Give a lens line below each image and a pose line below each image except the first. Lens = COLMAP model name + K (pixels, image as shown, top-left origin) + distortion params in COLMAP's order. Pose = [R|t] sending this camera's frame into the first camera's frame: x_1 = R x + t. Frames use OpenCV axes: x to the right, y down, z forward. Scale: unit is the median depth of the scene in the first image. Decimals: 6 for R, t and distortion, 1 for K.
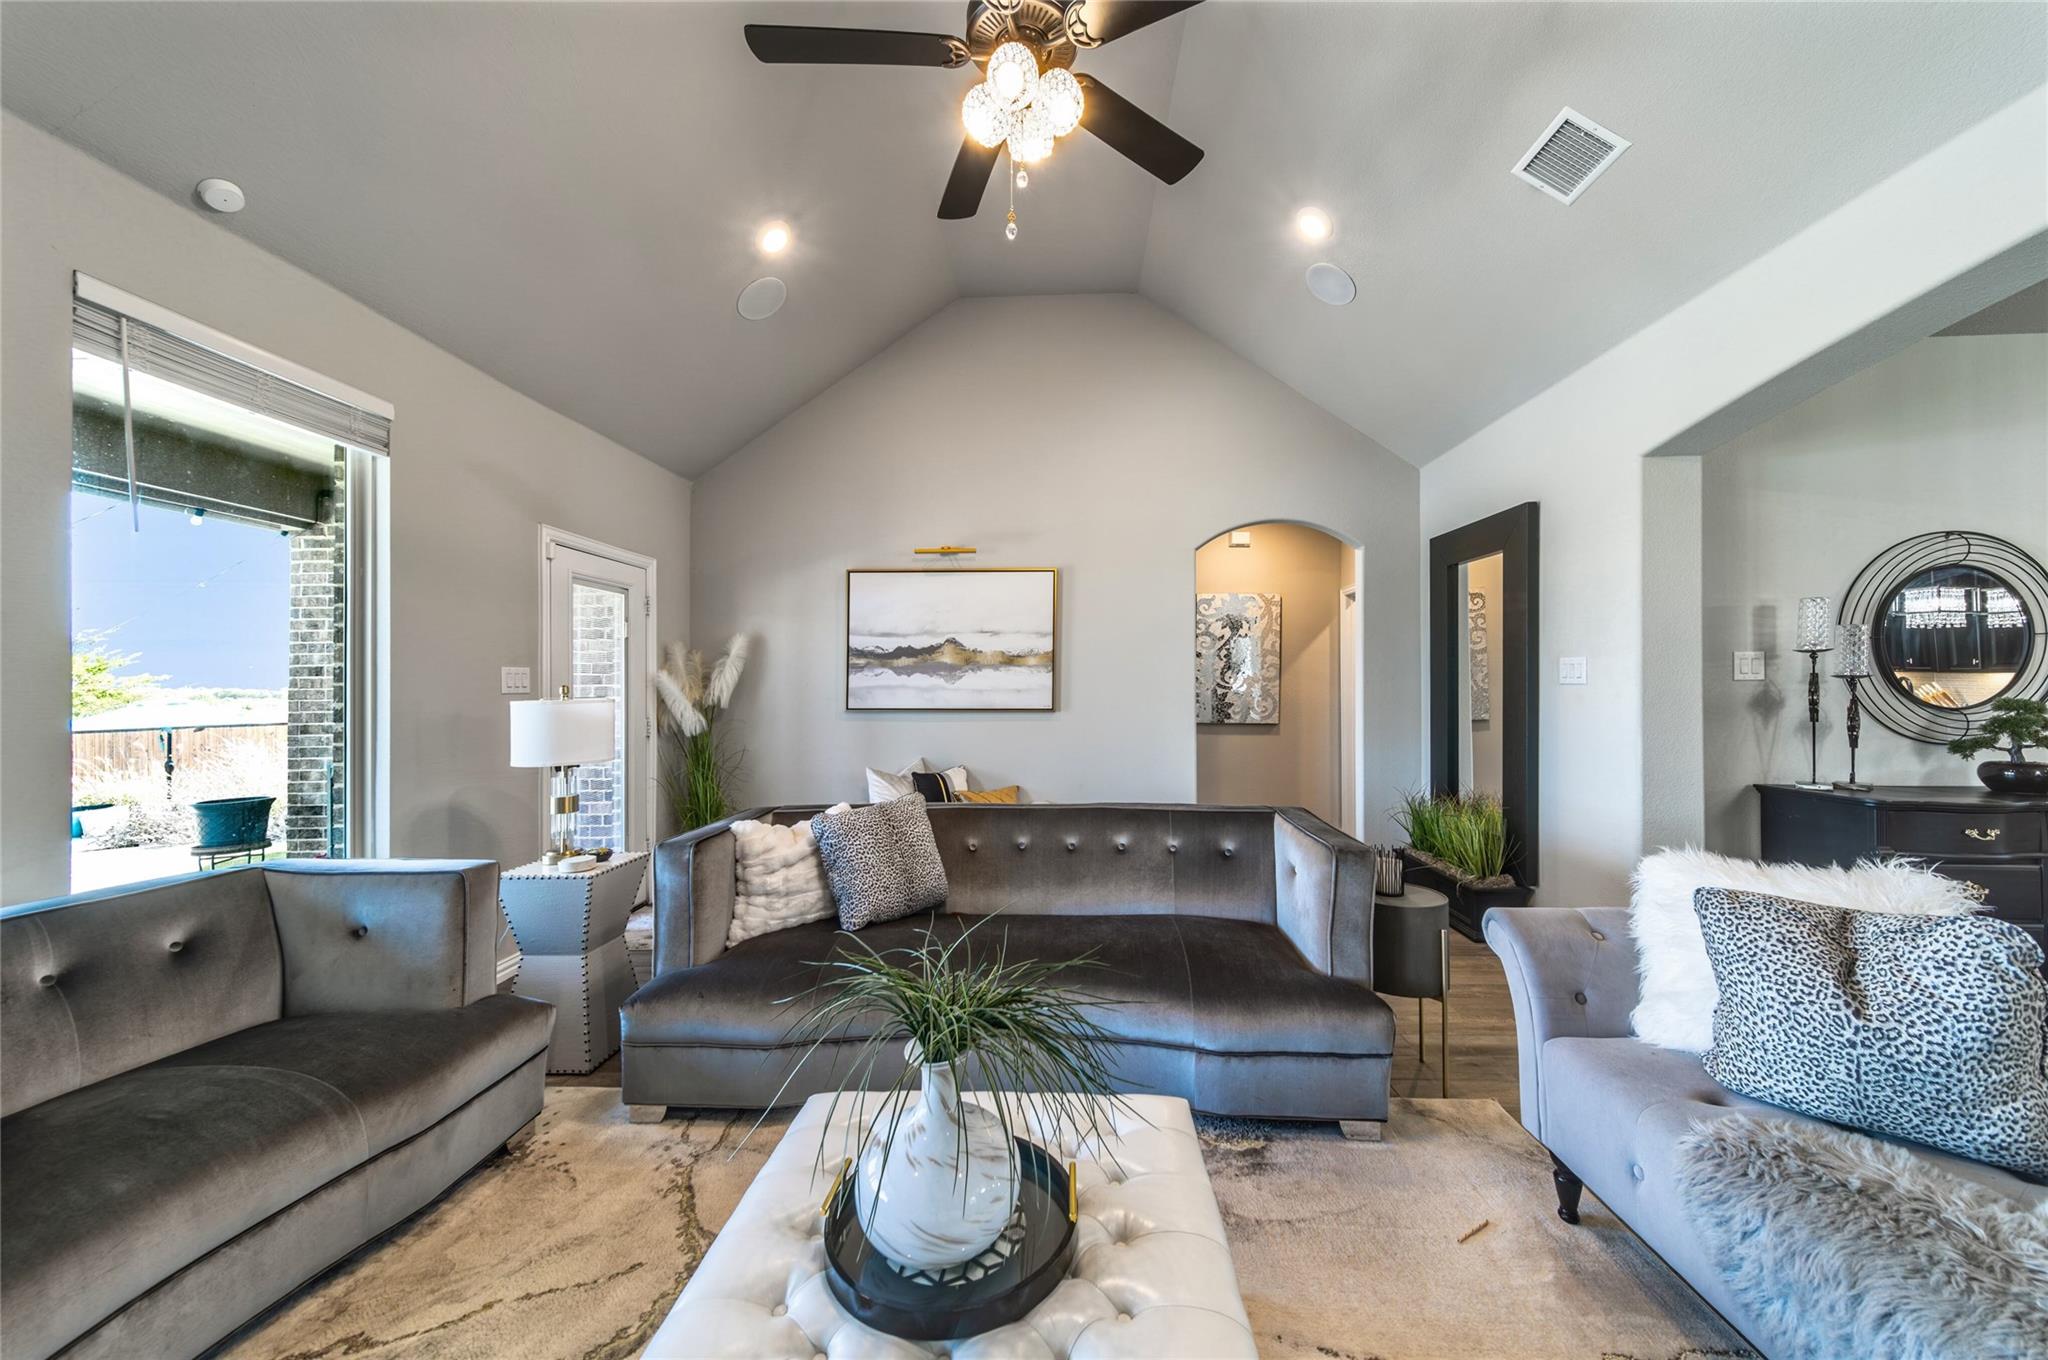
lens RADIAL K [[713.9, 0, 1050.7], [0, 713.9, 684.2], [0, 0, 1]] dist [0.000707, -0.000016]
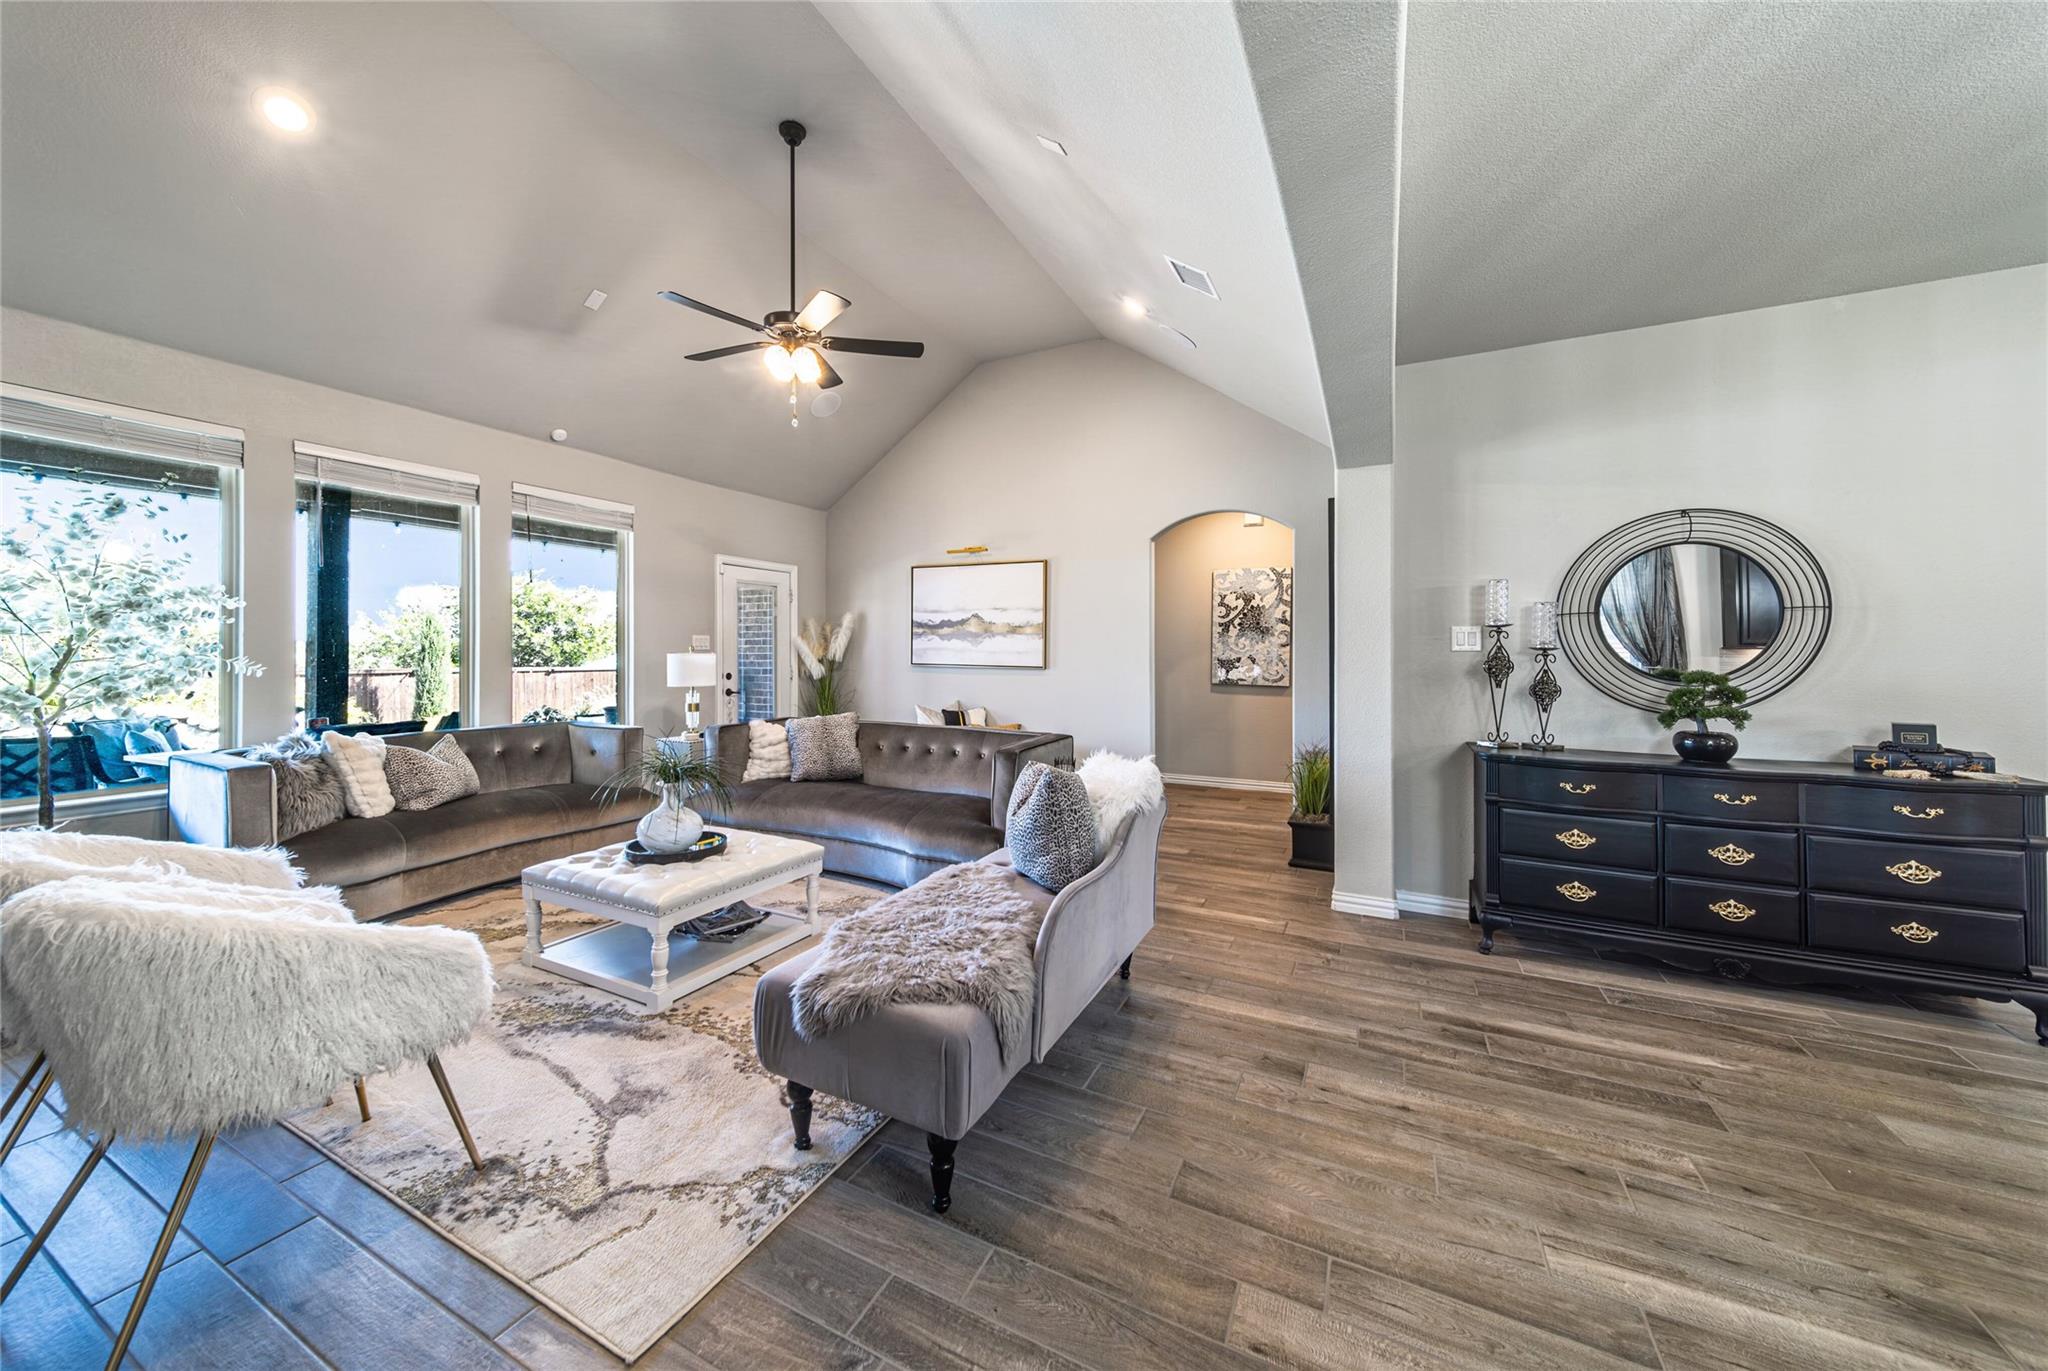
lens RADIAL K [[722.2, 0, 1019.2], [0, 722.2, 654.2], [0, 0, 1]] dist [0.001381, 0.000096]
pose [[0.906824, 0.014520, -0.421260, 0.528801], [-0.009348, 0.999853, 0.014339, -0.007131], [0.421407, -0.009065, 0.906827, -0.224768]]
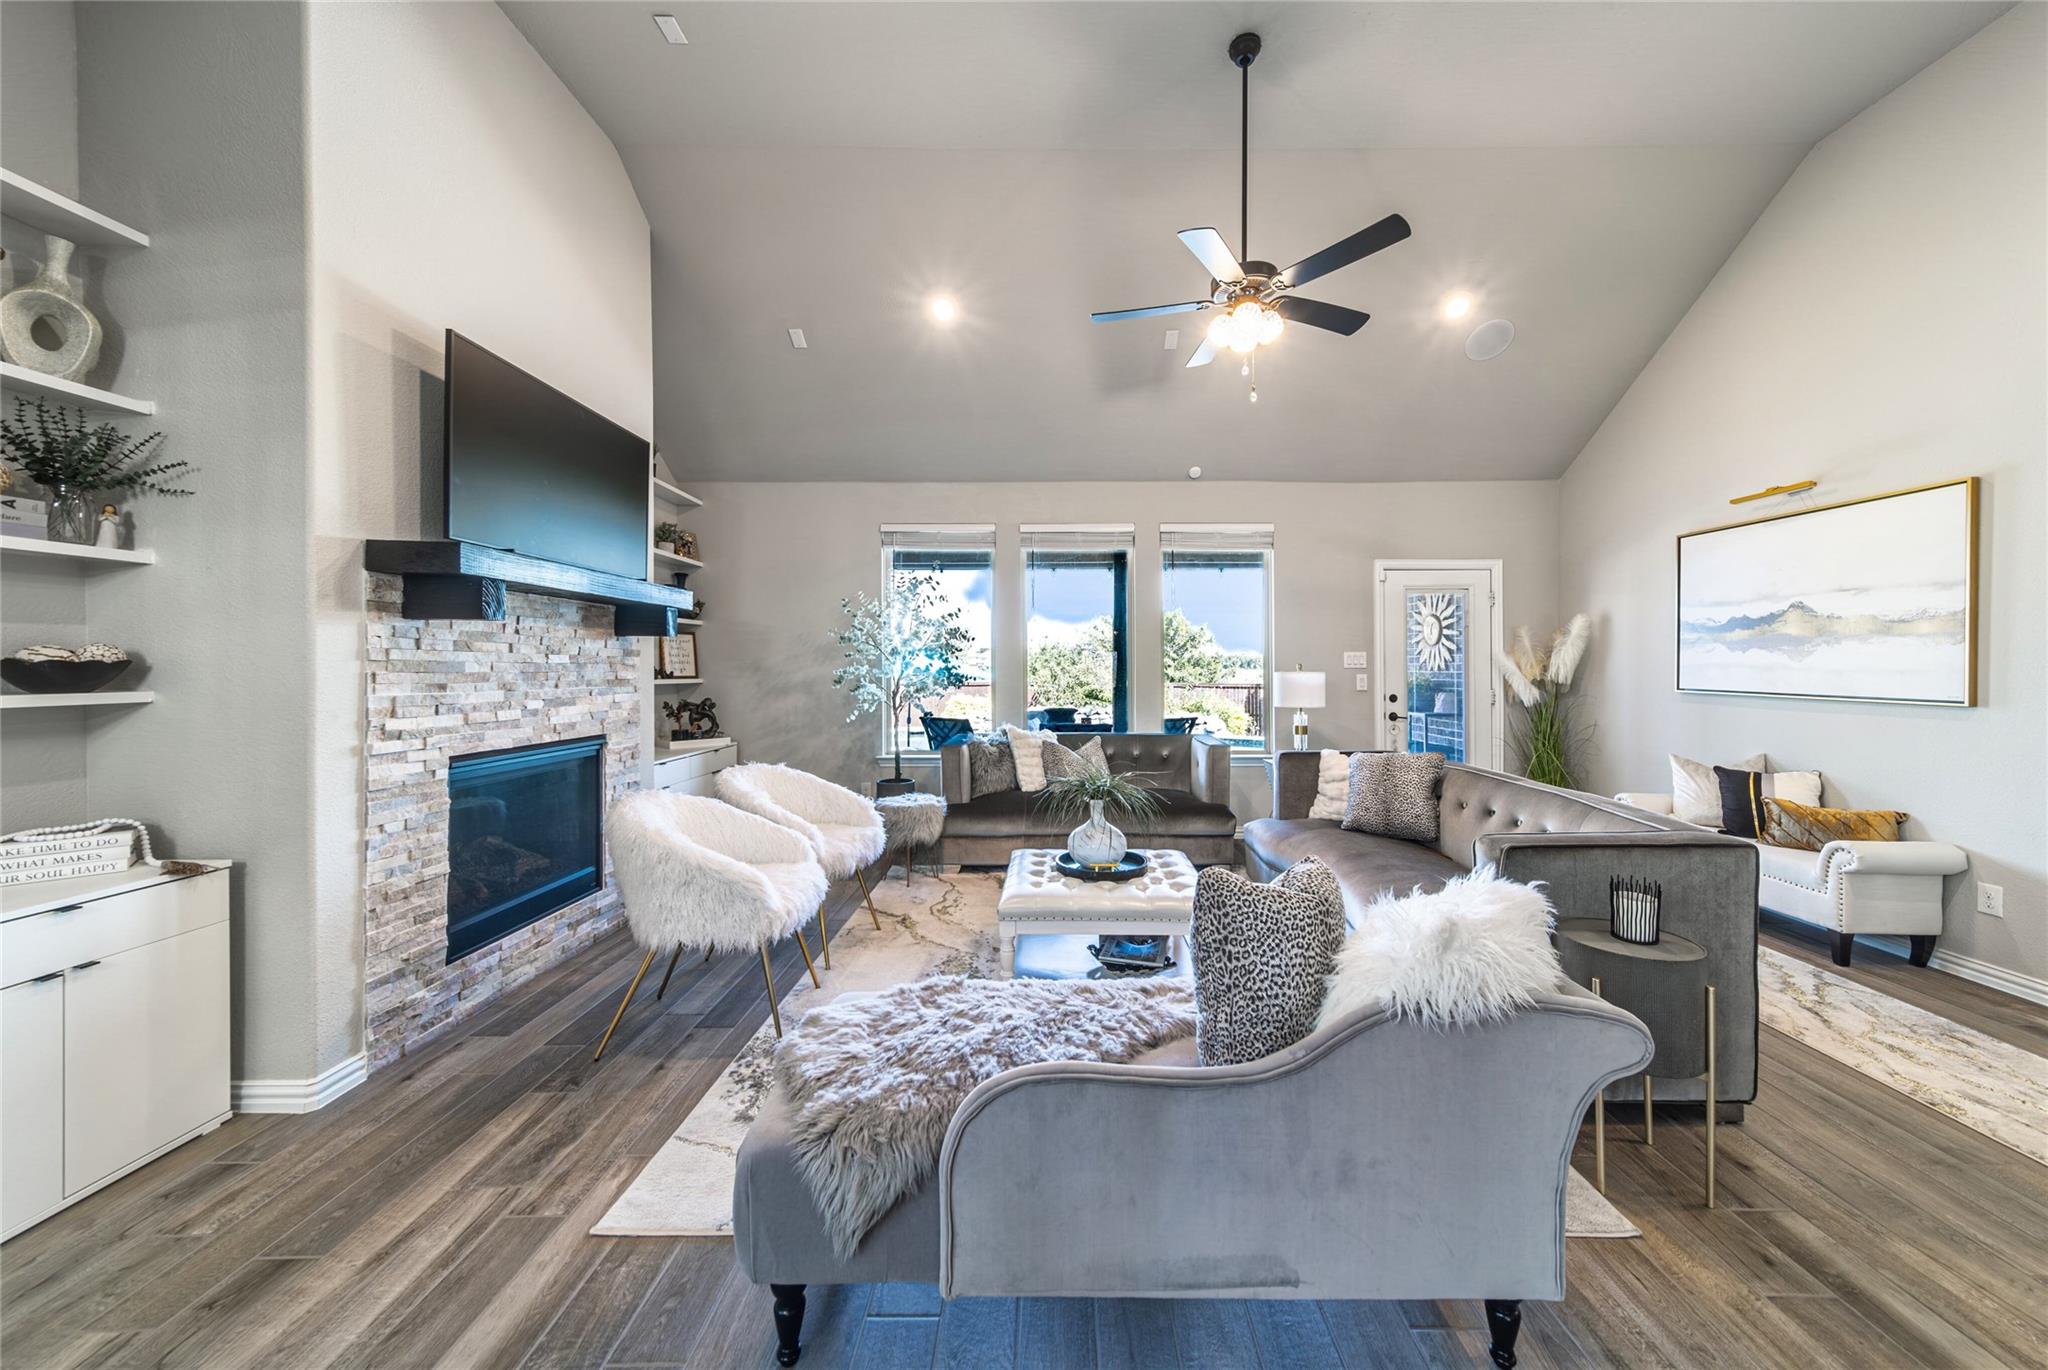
lens RADIAL K [[727.9, 0, 1049.2], [0, 727.9, 674.9], [0, 0, 1]] dist [0.003636, 0.000101]
pose [[0.024626, 0.020076, -0.999495, 0.634596], [0.004783, 0.999785, 0.020200, -0.005974], [0.999685, -0.005278, 0.024524, 0.180199]]
